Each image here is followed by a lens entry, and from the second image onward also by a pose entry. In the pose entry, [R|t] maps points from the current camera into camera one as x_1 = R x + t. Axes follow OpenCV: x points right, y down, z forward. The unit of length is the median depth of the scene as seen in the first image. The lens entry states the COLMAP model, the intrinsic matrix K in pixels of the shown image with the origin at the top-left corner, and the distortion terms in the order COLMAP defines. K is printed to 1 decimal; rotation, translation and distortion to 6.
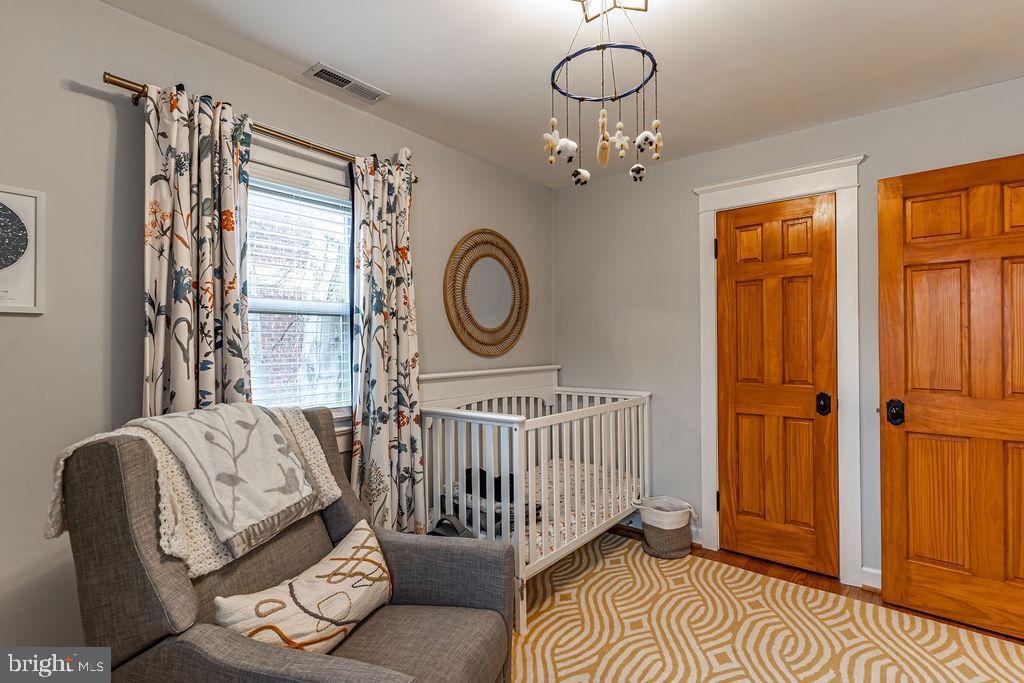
lens RADIAL K [[489.5, 0, 512.3], [0, 489.5, 339.8], [0, 0, 1]] dist [0.002682, -0.000095]
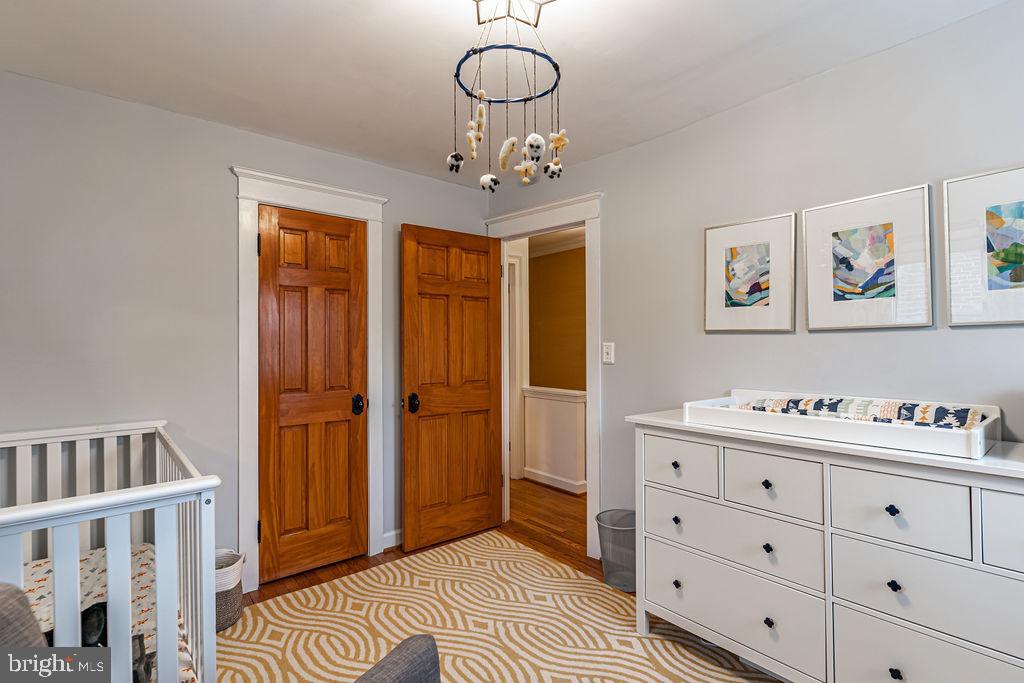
lens RADIAL K [[486.0, 0, 514.6], [0, 486.0, 341.4], [0, 0, 1]] dist [-0.001165, 0.000034]
pose [[0.189439, 0.014855, 0.981780, -0.413652], [0.000670, 0.999883, -0.015259, 0.001603], [-0.981892, 0.003548, 0.189407, 0.446054]]
